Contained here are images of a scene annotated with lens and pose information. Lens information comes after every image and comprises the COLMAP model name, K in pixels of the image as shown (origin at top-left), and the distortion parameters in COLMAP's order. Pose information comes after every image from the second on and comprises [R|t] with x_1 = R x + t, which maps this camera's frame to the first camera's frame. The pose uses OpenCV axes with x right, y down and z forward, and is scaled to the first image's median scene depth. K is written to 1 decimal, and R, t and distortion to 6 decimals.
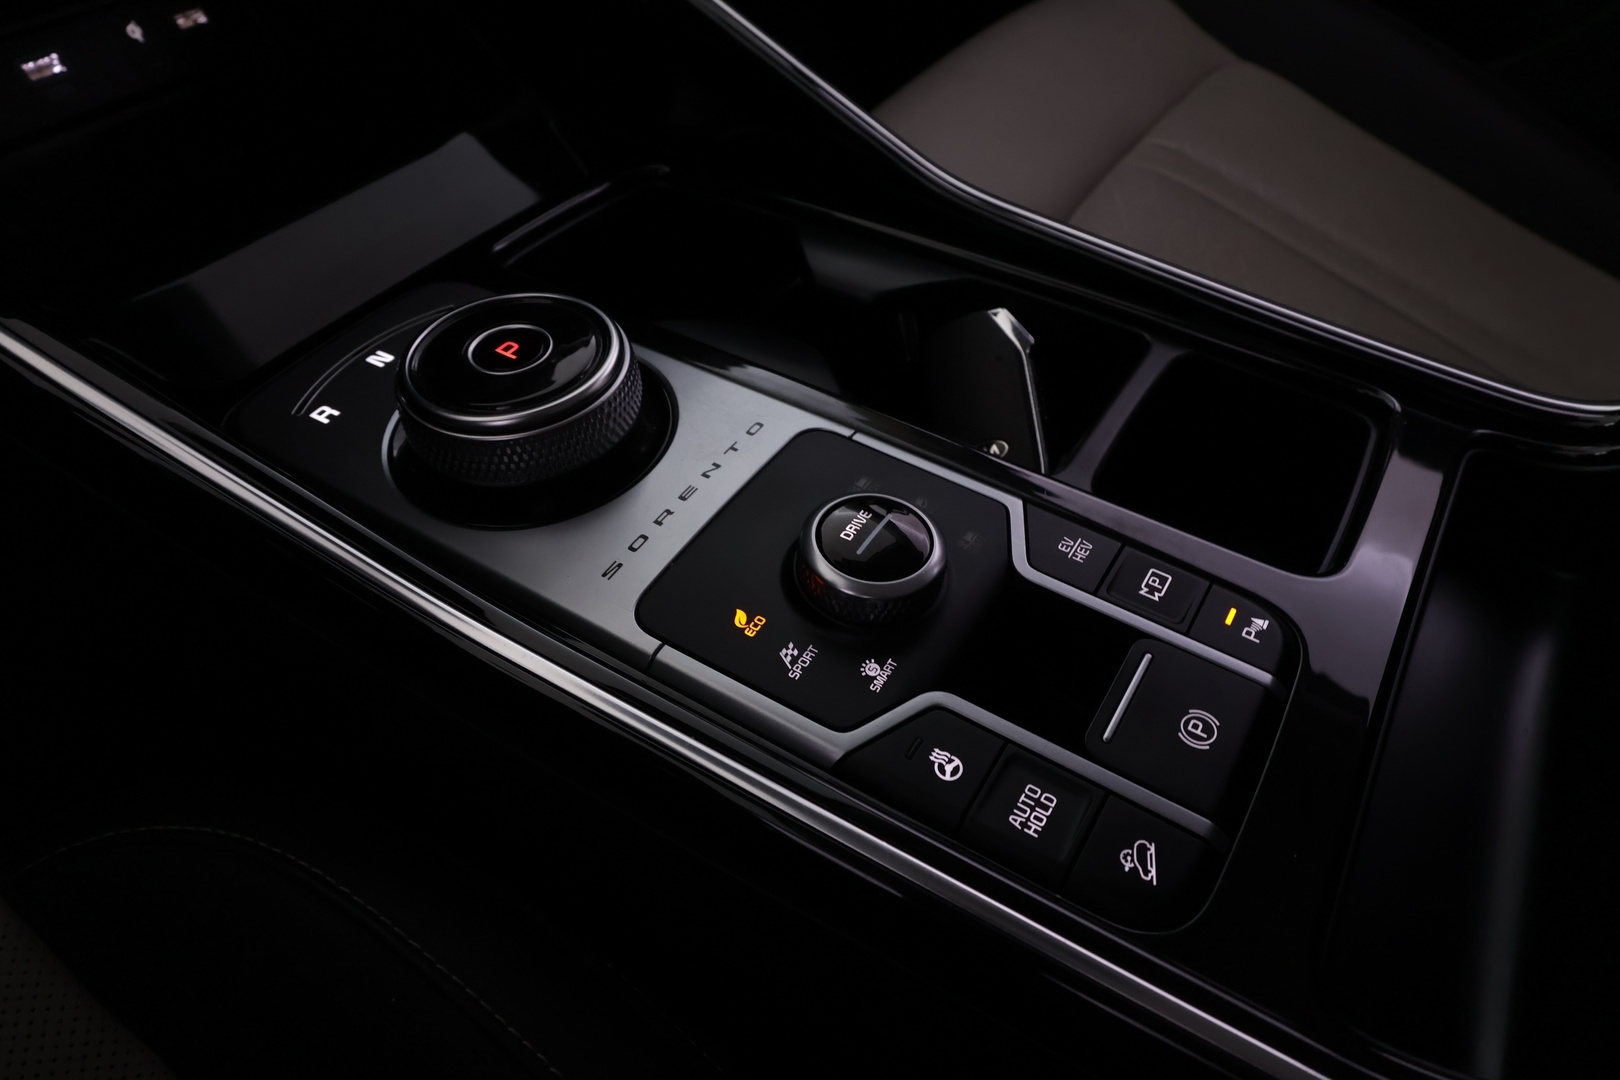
lens RADIAL K [[1063.9, 0, 810.0], [0, 1063.9, 540.0], [0, 0, 1]] dist [0.000652, 0.005064]
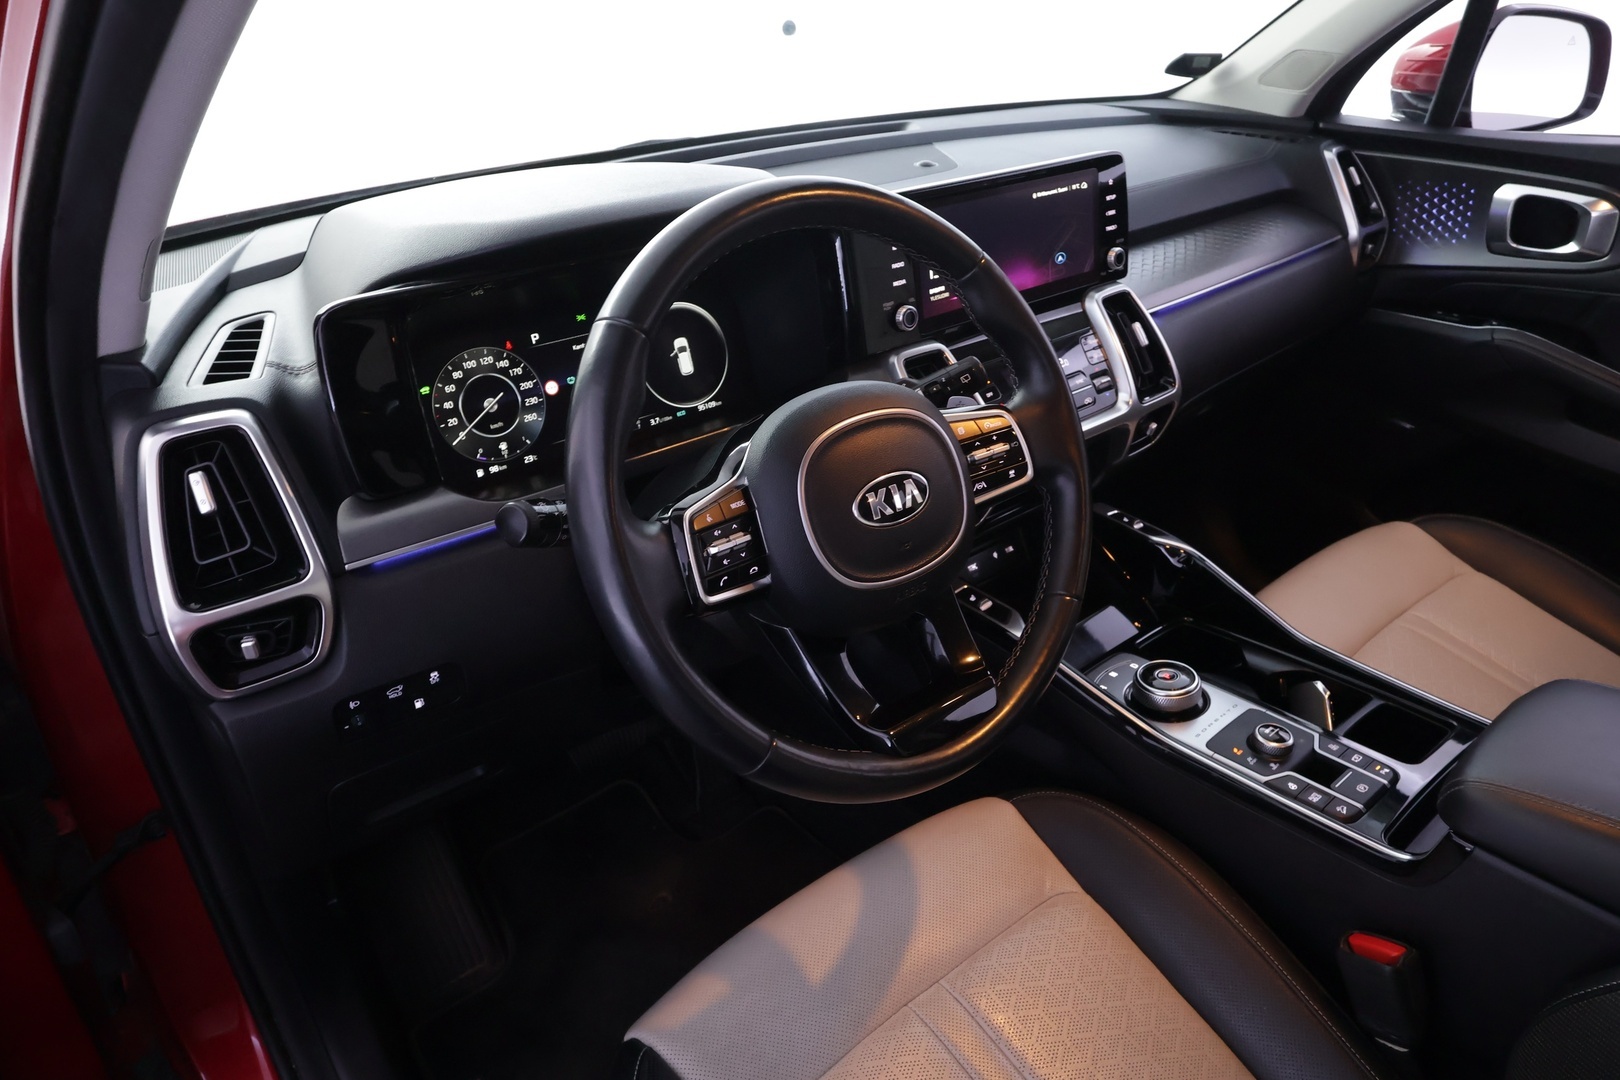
lens RADIAL K [[1063.9, 0, 810.0], [0, 1063.9, 540.0], [0, 0, 1]] dist [0.000652, 0.005064]
pose [[0.946972, 0.071545, -0.313249, -0.358832], [-0.167851, 0.941450, -0.292399, 0.716837], [0.273989, 0.329473, 0.903536, -3.045883]]
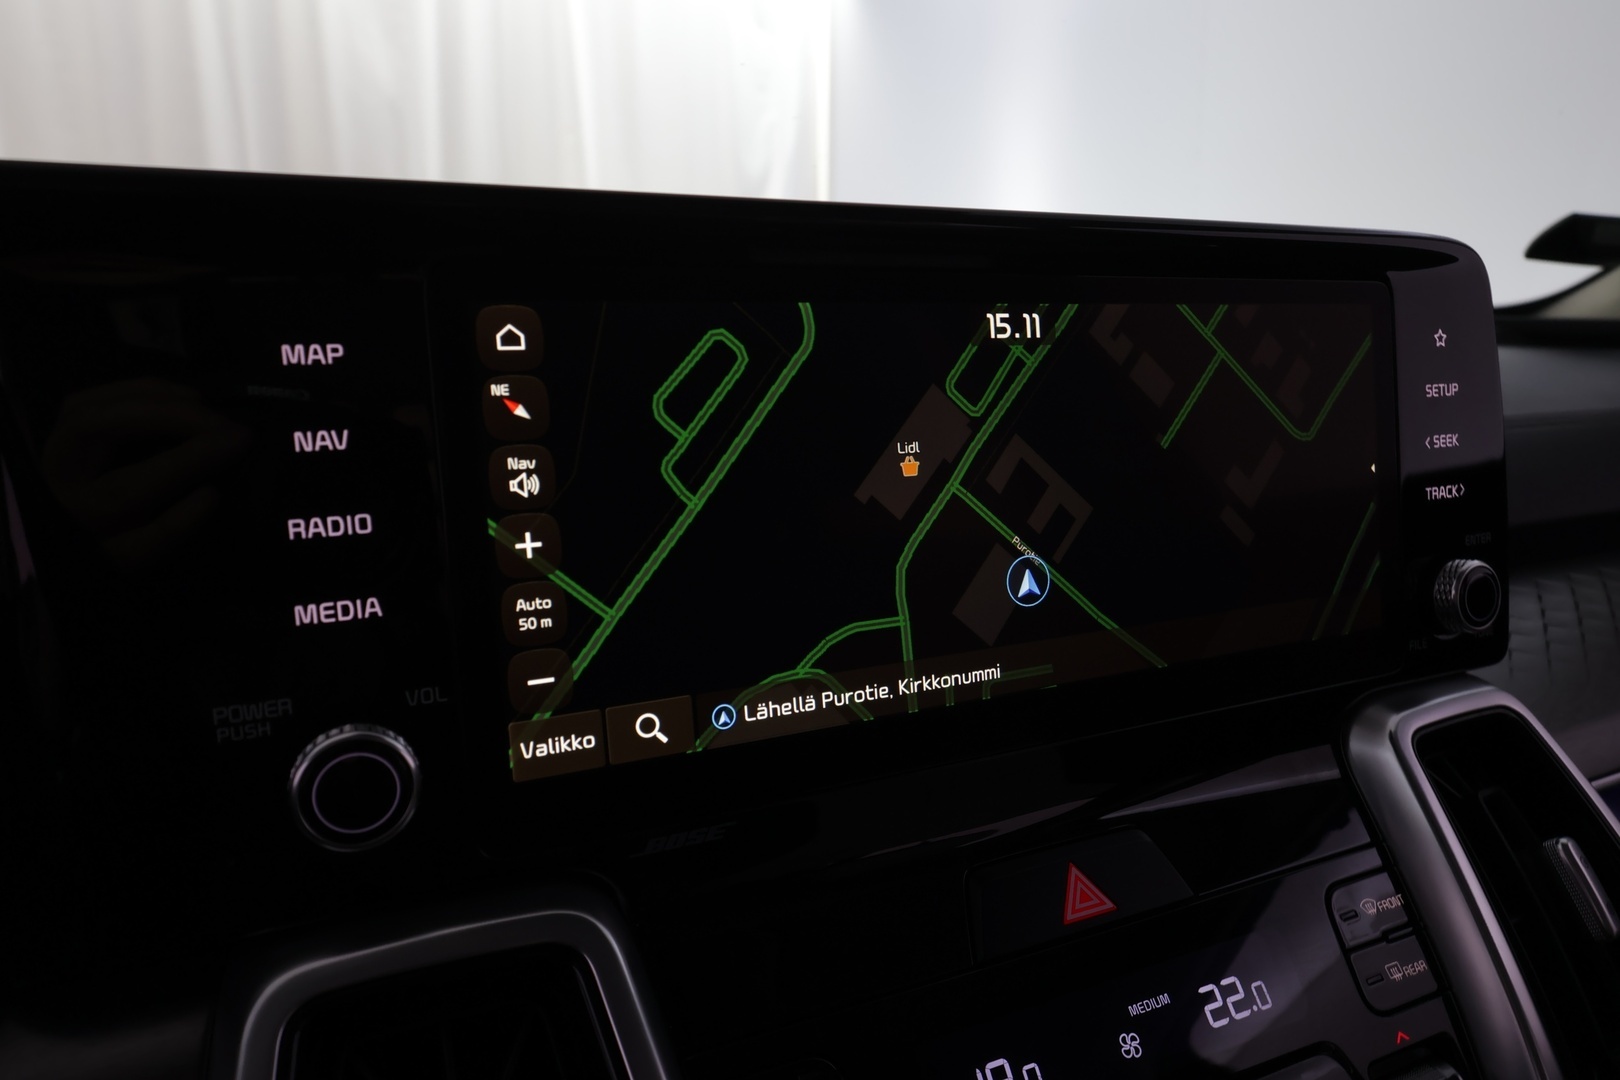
lens RADIAL K [[1063.9, 0, 810.0], [0, 1063.9, 540.0], [0, 0, 1]] dist [0.000652, 0.005064]
pose [[0.842508, 0.036166, -0.537469, -0.610414], [-0.348331, 0.797657, -0.492350, -1.104071], [0.410909, 0.602026, 0.684630, -0.229864]]
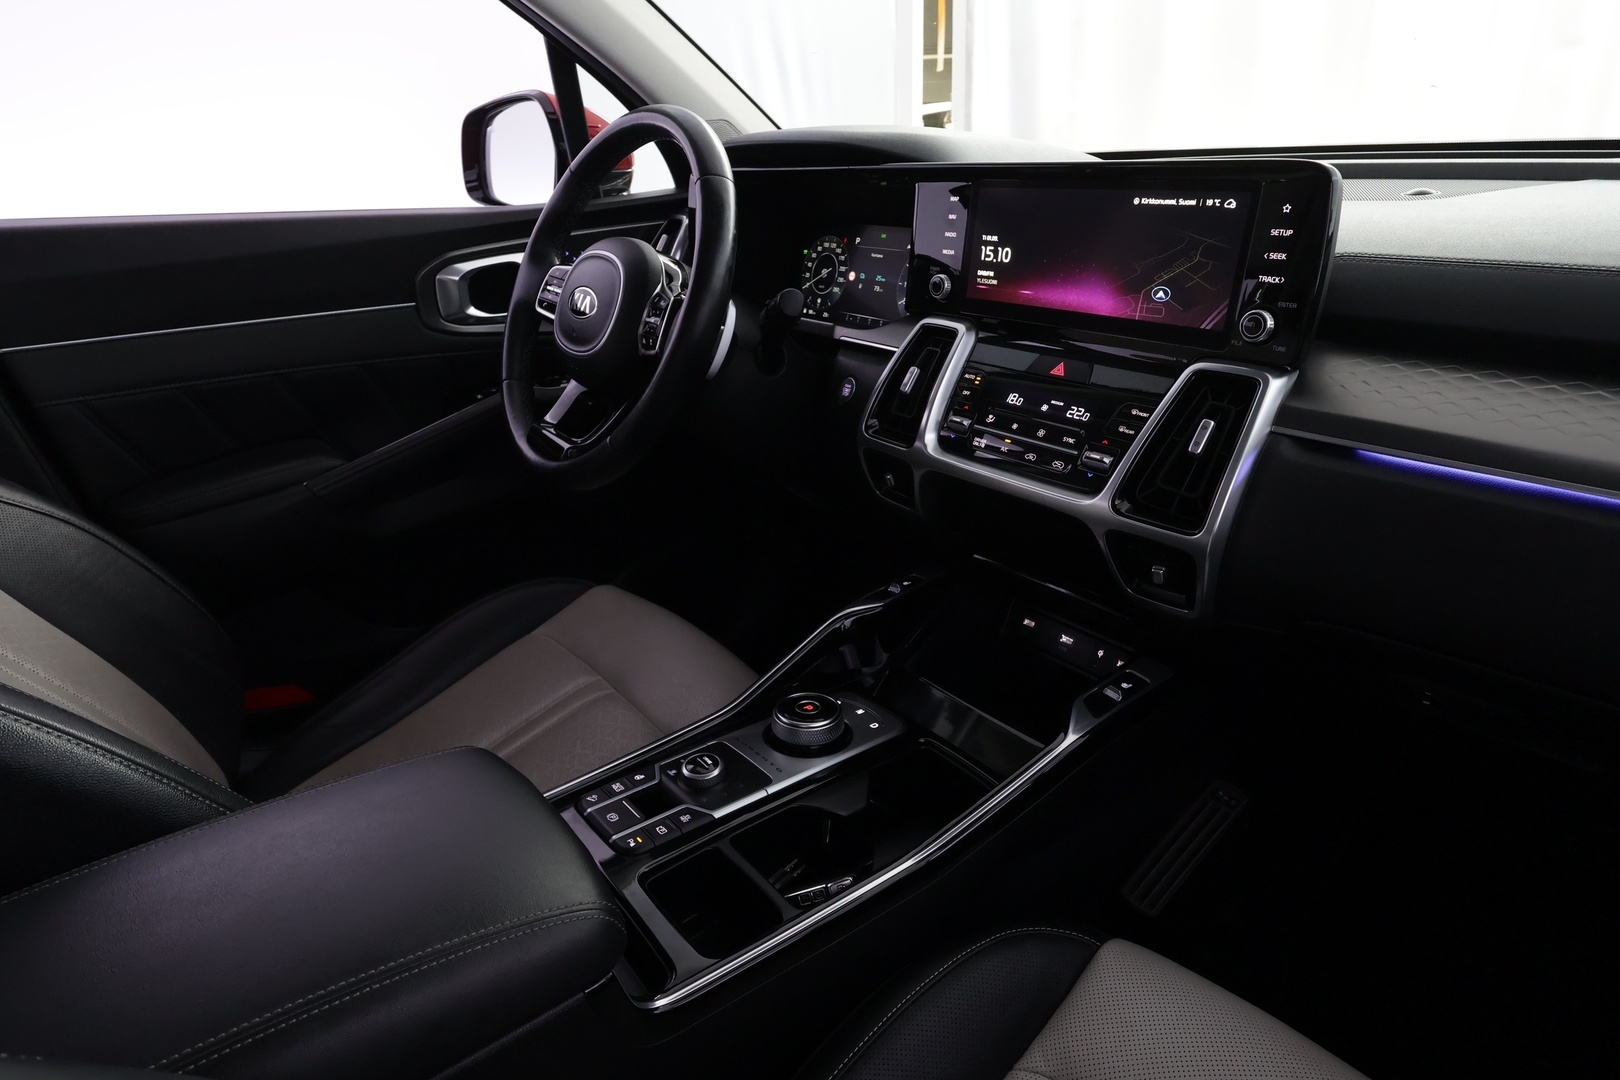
lens RADIAL K [[952.7, 0, 810.0], [0, 952.7, 540.0], [0, 0, 1]] dist [0.002941, 0.000162]
pose [[-0.348396, 0.322952, -0.879956, 2.342741], [-0.665527, 0.575848, 0.474840, -2.052011], [0.660072, 0.751066, 0.014310, 0.607520]]
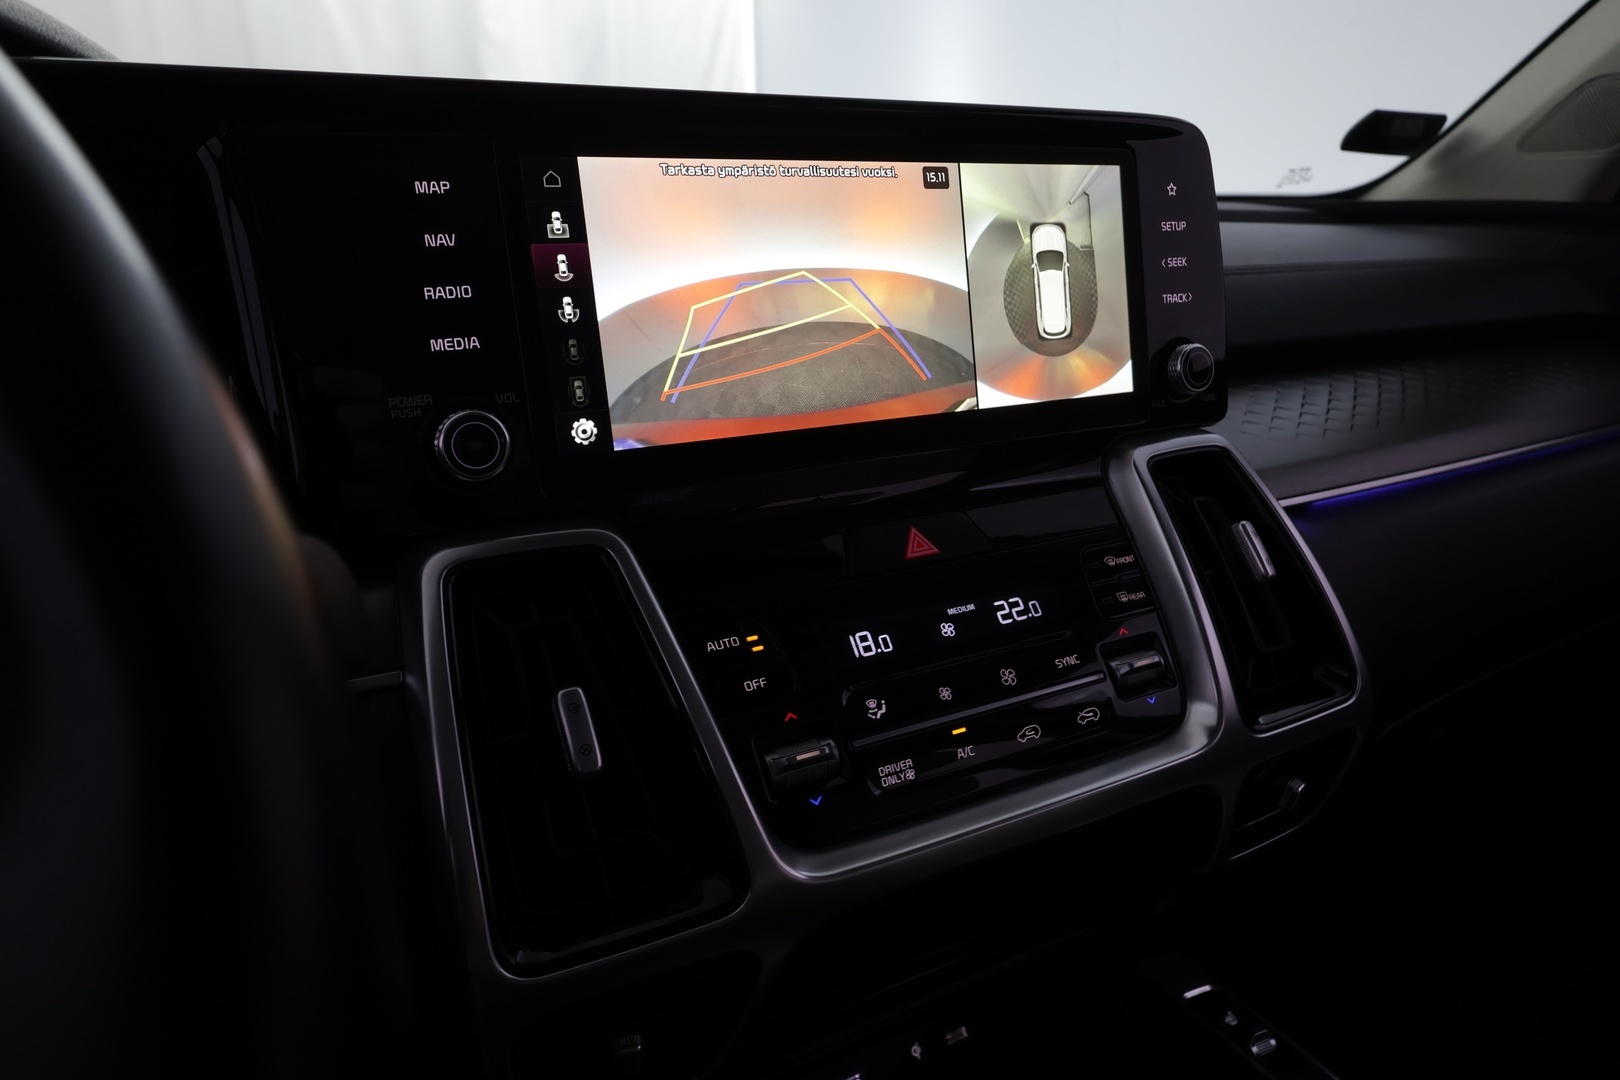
lens RADIAL K [[1063.9, 0, 810.0], [0, 1063.9, 540.0], [0, 0, 1]] dist [0.000652, 0.005064]
pose [[0.872248, 0.041782, -0.487277, -0.289044], [-0.293607, 0.841555, -0.453409, -0.657711], [0.391126, 0.538553, 0.746312, -0.483316]]
